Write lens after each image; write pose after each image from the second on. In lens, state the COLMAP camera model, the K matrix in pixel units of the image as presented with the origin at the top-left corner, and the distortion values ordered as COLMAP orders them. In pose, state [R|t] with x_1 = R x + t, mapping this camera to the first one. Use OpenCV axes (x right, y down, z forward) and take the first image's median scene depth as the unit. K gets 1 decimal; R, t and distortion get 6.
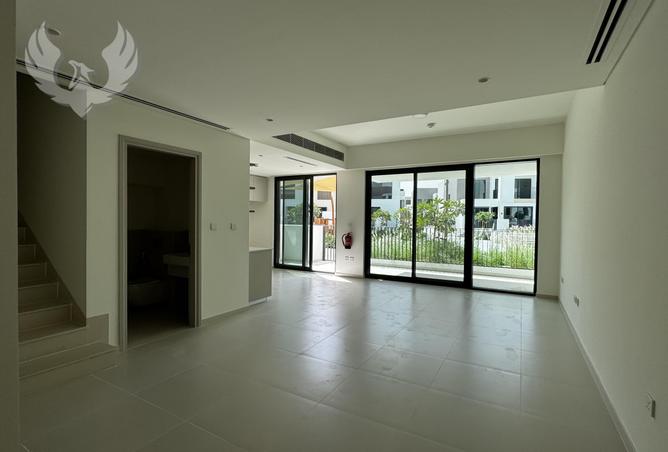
lens RADIAL K [[328.9, 0, 334.0], [0, 328.9, 221.7], [0, 0, 1]] dist [0.001668, 0.000439]
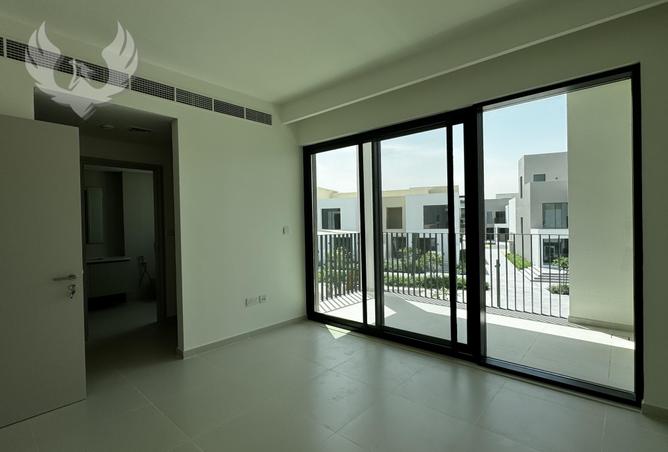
lens RADIAL K [[360.1, 0, 334.0], [0, 360.1, 226.0], [0, 0, 1]] dist [0.001154, 0.061840]
pose [[0.989377, -0.036151, -0.140807, 0.233643], [0.036189, 0.999342, -0.002288, 0.000786], [0.140797, -0.002832, 0.990034, 0.364796]]
